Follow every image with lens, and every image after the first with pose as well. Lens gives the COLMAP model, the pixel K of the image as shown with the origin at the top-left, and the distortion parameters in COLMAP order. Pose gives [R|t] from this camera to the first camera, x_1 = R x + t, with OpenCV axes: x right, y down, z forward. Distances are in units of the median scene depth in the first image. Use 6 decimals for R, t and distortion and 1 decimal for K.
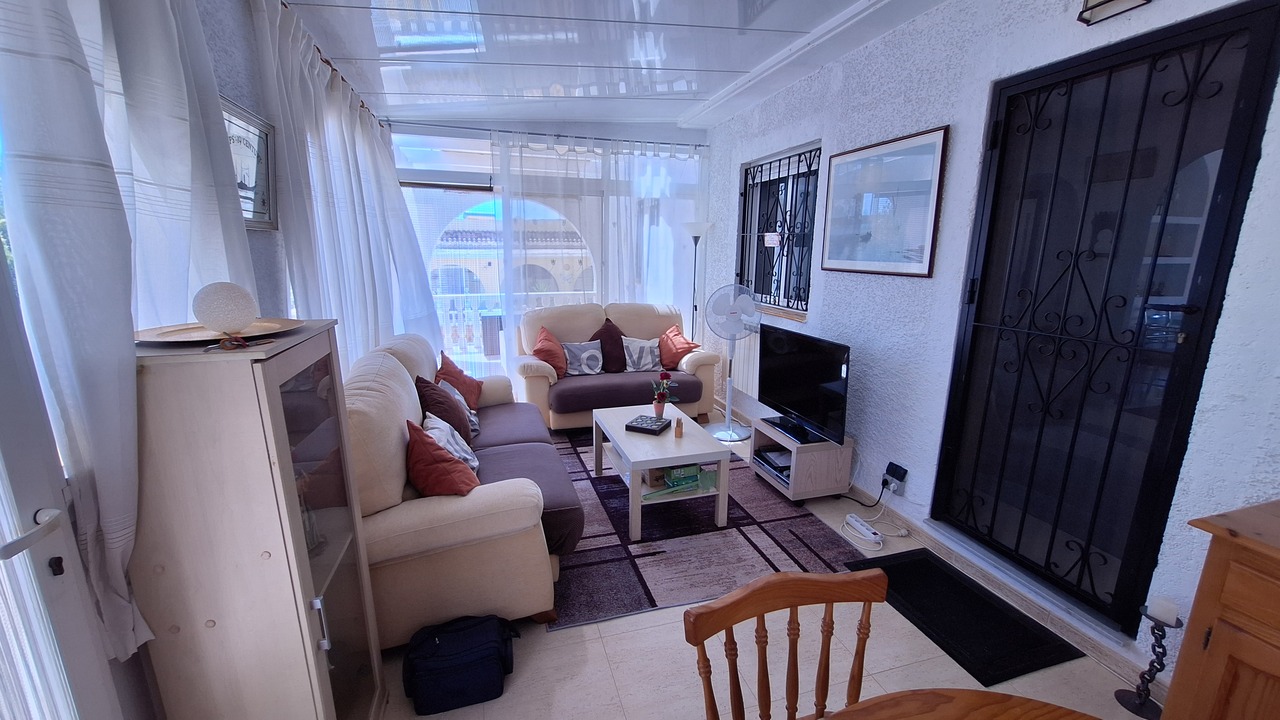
lens RADIAL K [[503.0, 0, 629.0], [0, 503.0, 359.6], [0, 0, 1]] dist [-0.003487, 0.001844]
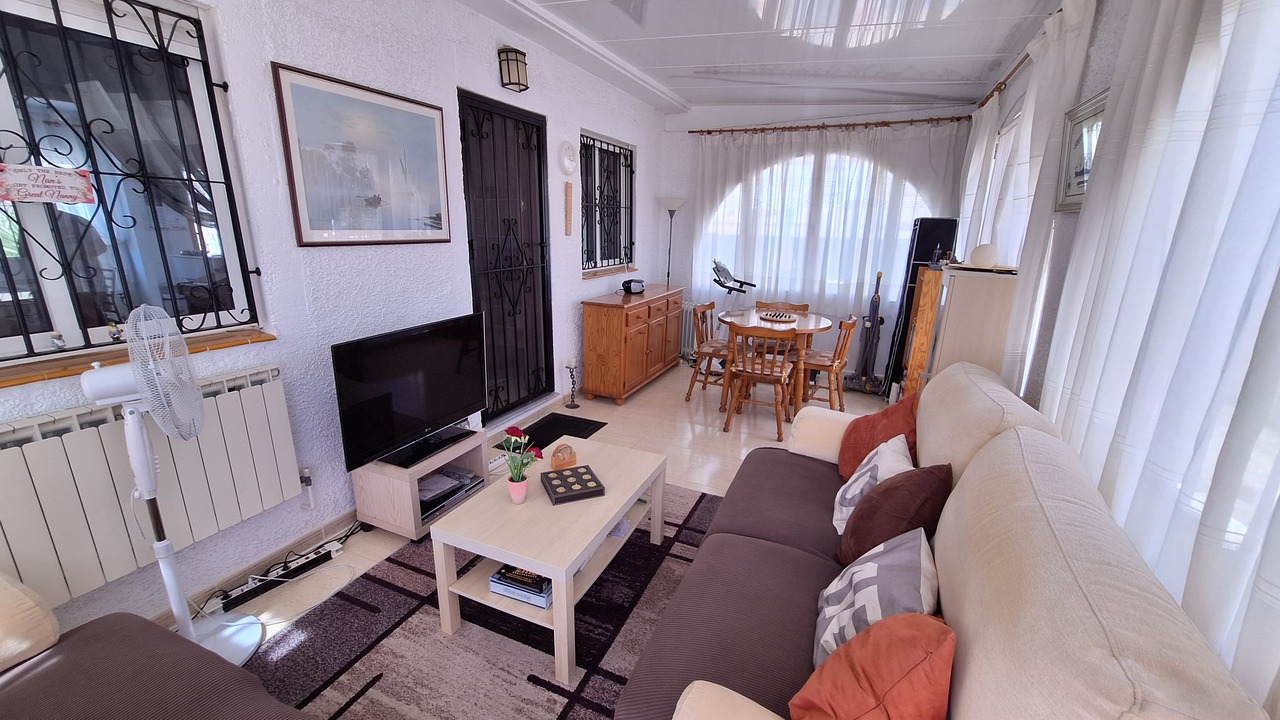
lens RADIAL K [[503.0, 0, 630.0], [0, 503.0, 365.5], [0, 0, 1]] dist [-0.003487, 0.001844]
pose [[-0.747886, -0.196035, 0.634221, -0.348455], [0.124345, 0.897120, 0.423927, -0.243056], [-0.652077, 0.395911, -0.646567, 1.110418]]
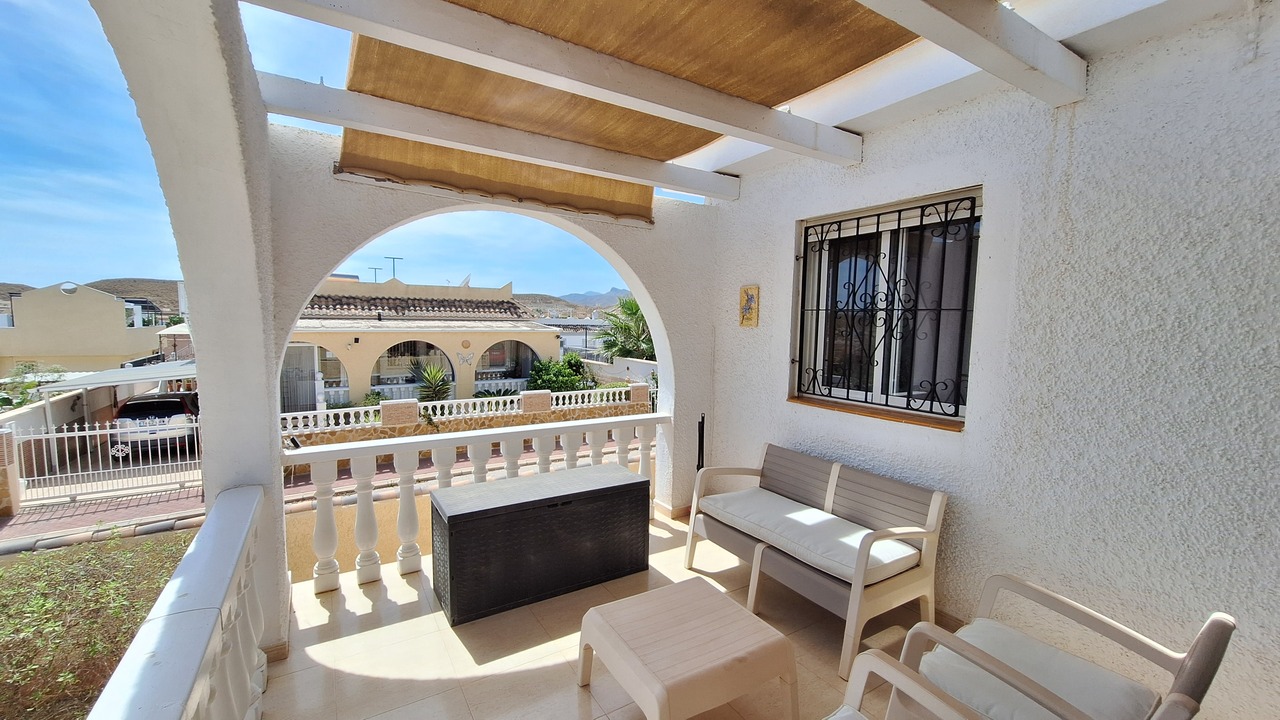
lens RADIAL K [[503.0, 0, 630.9], [0, 503.0, 367.7], [0, 0, 1]] dist [-0.003487, 0.001844]
pose [[0.949967, -0.016797, 0.311897, -0.301758], [0.054730, 0.992056, -0.113268, -0.106168], [-0.307517, 0.124671, 0.943340, 0.443515]]
